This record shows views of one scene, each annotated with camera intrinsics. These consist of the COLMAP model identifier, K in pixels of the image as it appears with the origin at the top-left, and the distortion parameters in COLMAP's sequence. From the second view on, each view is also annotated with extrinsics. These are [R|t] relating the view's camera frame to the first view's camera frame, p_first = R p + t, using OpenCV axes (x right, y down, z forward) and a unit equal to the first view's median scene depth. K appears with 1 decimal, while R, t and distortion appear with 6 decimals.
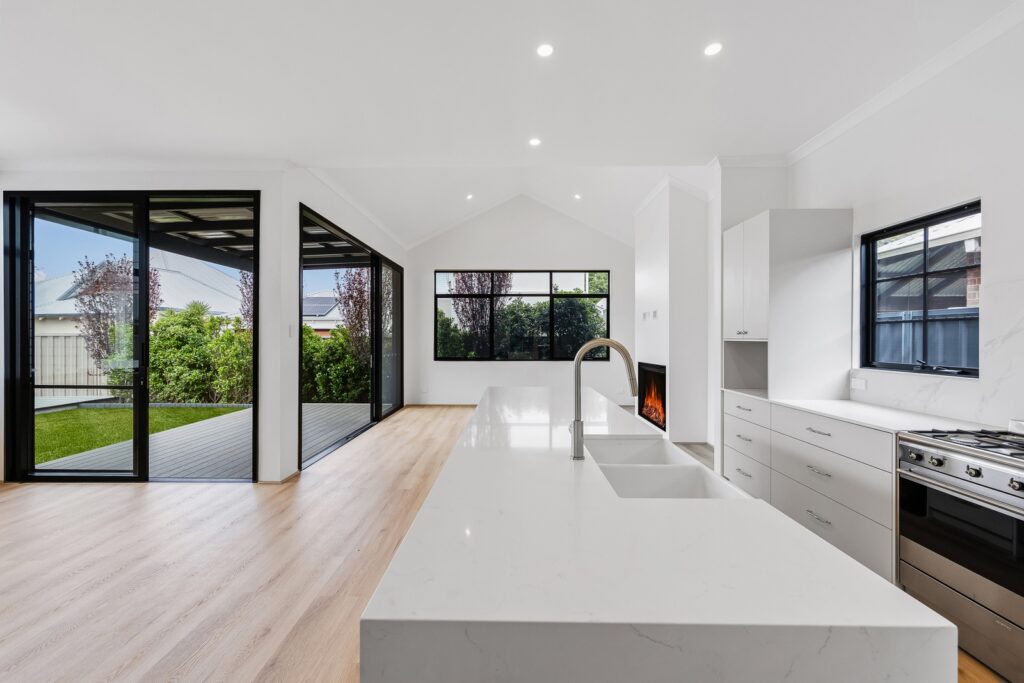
lens RADIAL K [[414.7, 0, 510.3], [0, 414.7, 340.6], [0, 0, 1]] dist [0.000689, 0.001754]
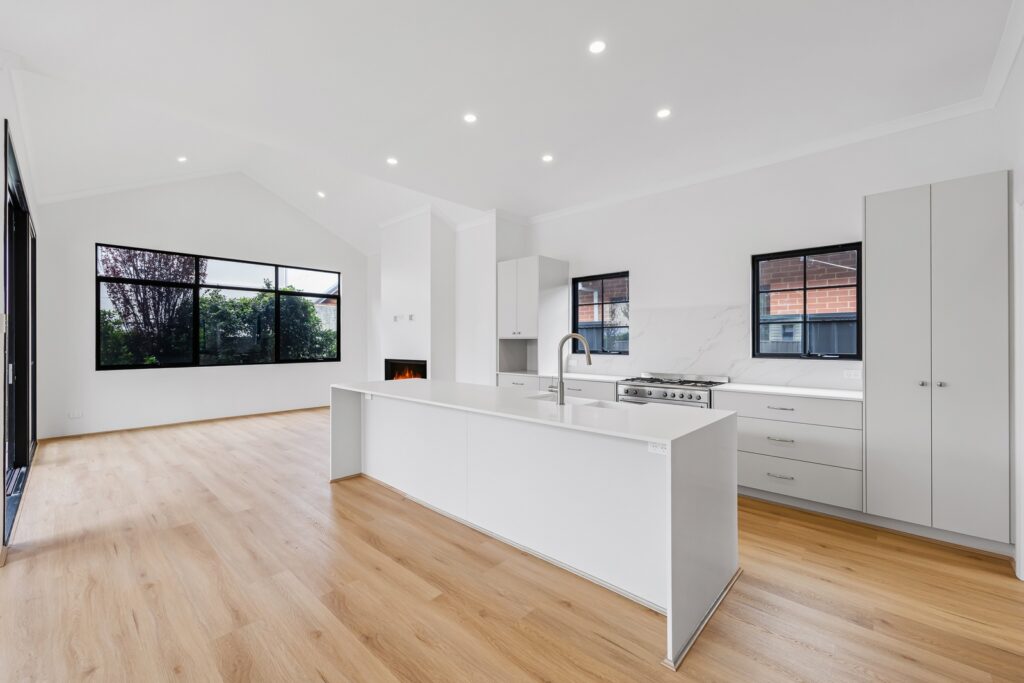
lens RADIAL K [[414.7, 0, 513.1], [0, 414.7, 339.5], [0, 0, 1]] dist [0.000689, 0.001754]
pose [[0.675795, -0.000480, 0.737090, -0.218951], [0.007157, 0.999957, -0.005911, 0.005112], [-0.737055, 0.009270, 0.675769, 0.000619]]
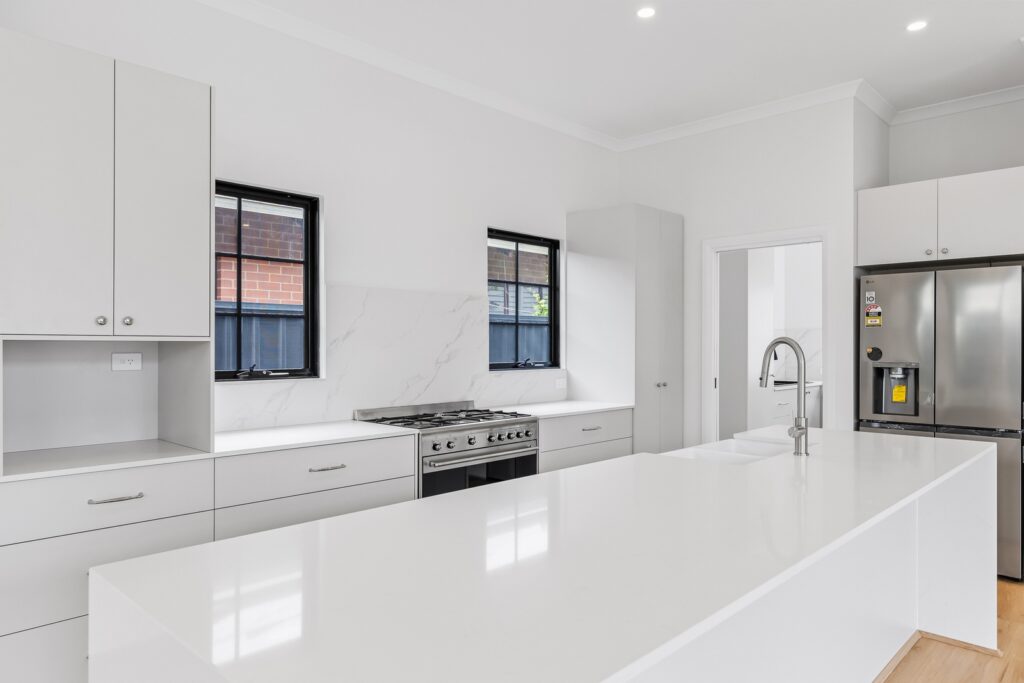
lens RADIAL K [[683.1, 0, 509.0], [0, 683.1, 346.9], [0, 0, 1]] dist [0.019360, -0.000025]
pose [[-0.727690, -0.006884, 0.685871, -0.085460], [-0.000225, 0.999952, 0.009797, 0.000220], [-0.685906, 0.006974, -0.727657, 0.491165]]
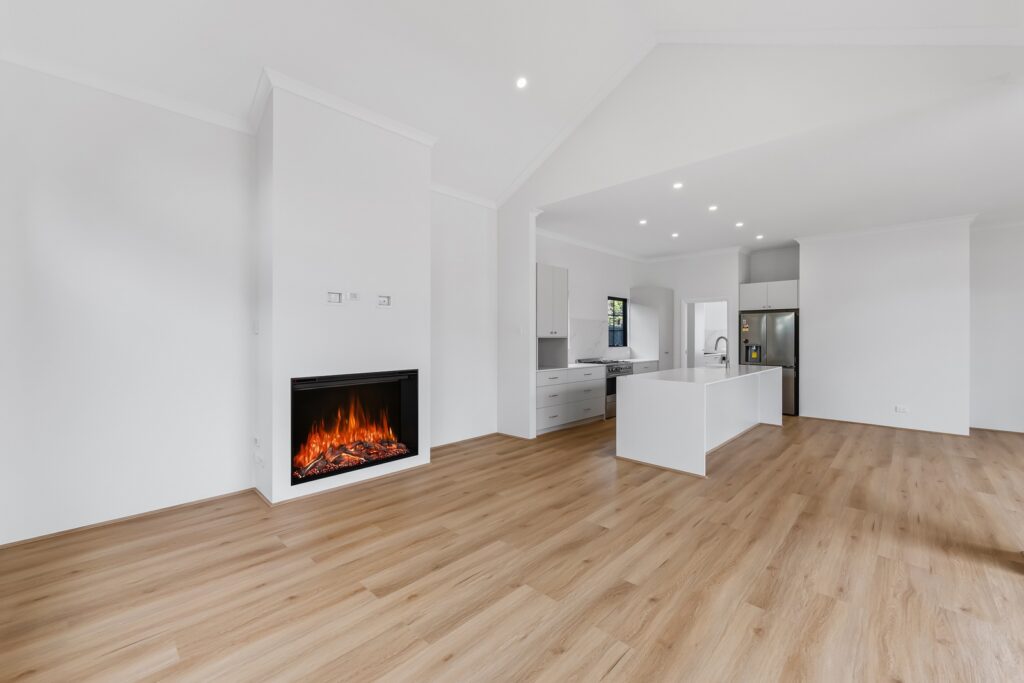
lens RADIAL K [[414.7, 0, 510.1], [0, 414.7, 337.5], [0, 0, 1]] dist [0.000689, 0.001754]
pose [[-0.719470, -0.006599, 0.694493, -0.185985], [-0.000329, 0.999958, 0.009160, -0.005504], [-0.694524, 0.006361, -0.719441, 0.919766]]
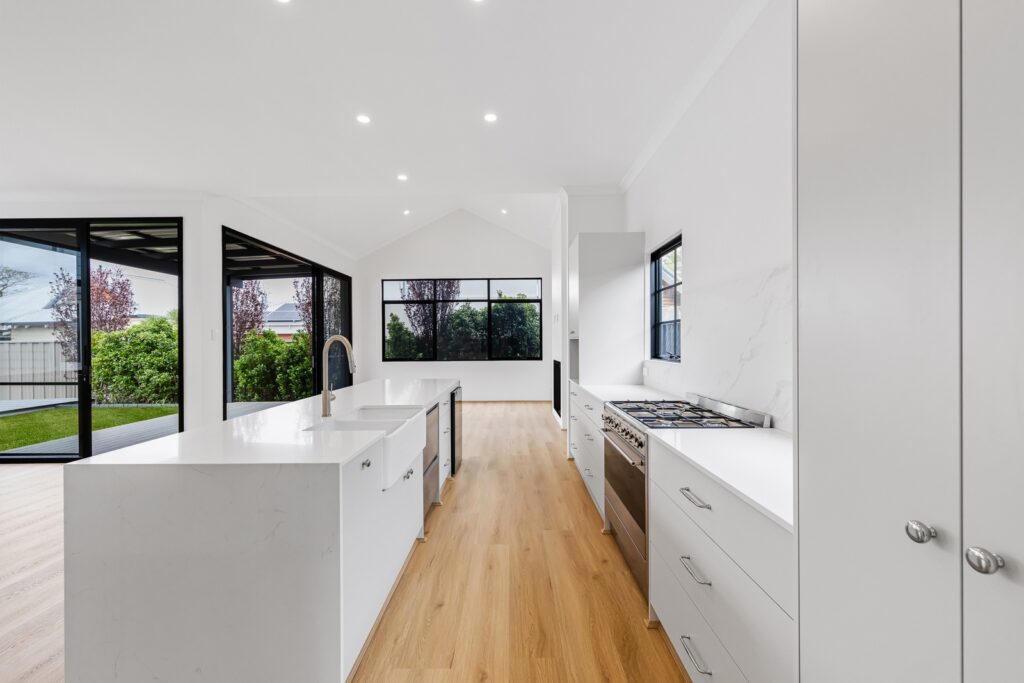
lens RADIAL K [[414.7, 0, 511.4], [0, 414.7, 345.2], [0, 0, 1]] dist [0.000689, 0.001754]
pose [[0.999952, -0.009195, 0.003421, 0.149587], [0.009188, 0.999956, 0.002045, 0.005733], [-0.003440, -0.002013, 0.999992, -0.087984]]
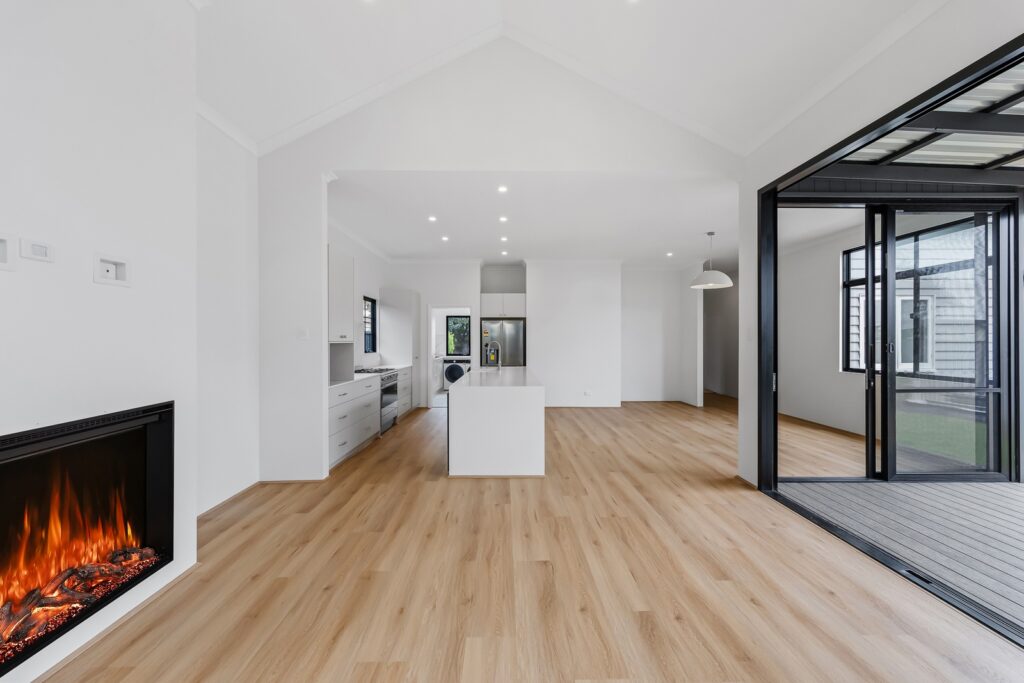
lens RADIAL K [[414.7, 0, 508.8], [0, 414.7, 338.6], [0, 0, 1]] dist [0.000689, 0.001754]
pose [[-0.999930, -0.001471, -0.011698, 0.021597], [-0.001454, 0.999998, -0.001467, -0.003998], [0.011700, -0.001450, -0.999930, 0.916536]]
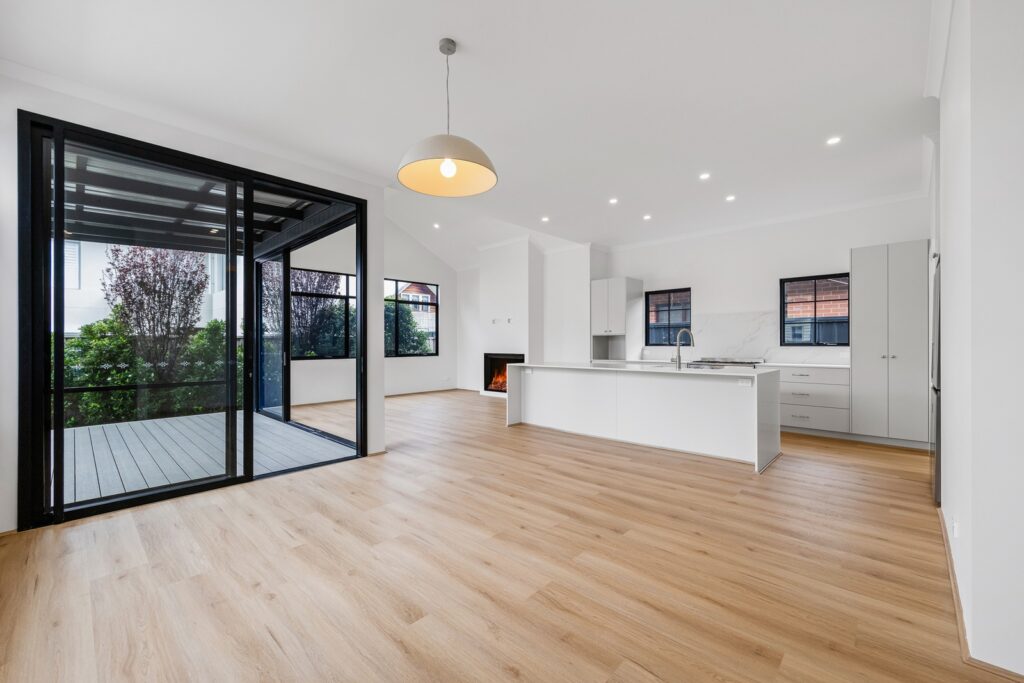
lens RADIAL K [[414.7, 0, 511.2], [0, 414.7, 344.1], [0, 0, 1]] dist [0.000689, 0.001754]
pose [[0.686290, -0.005598, 0.727306, -0.520252], [0.010381, 0.999944, -0.002099, 0.017816], [-0.727254, 0.008991, 0.686310, -0.034318]]
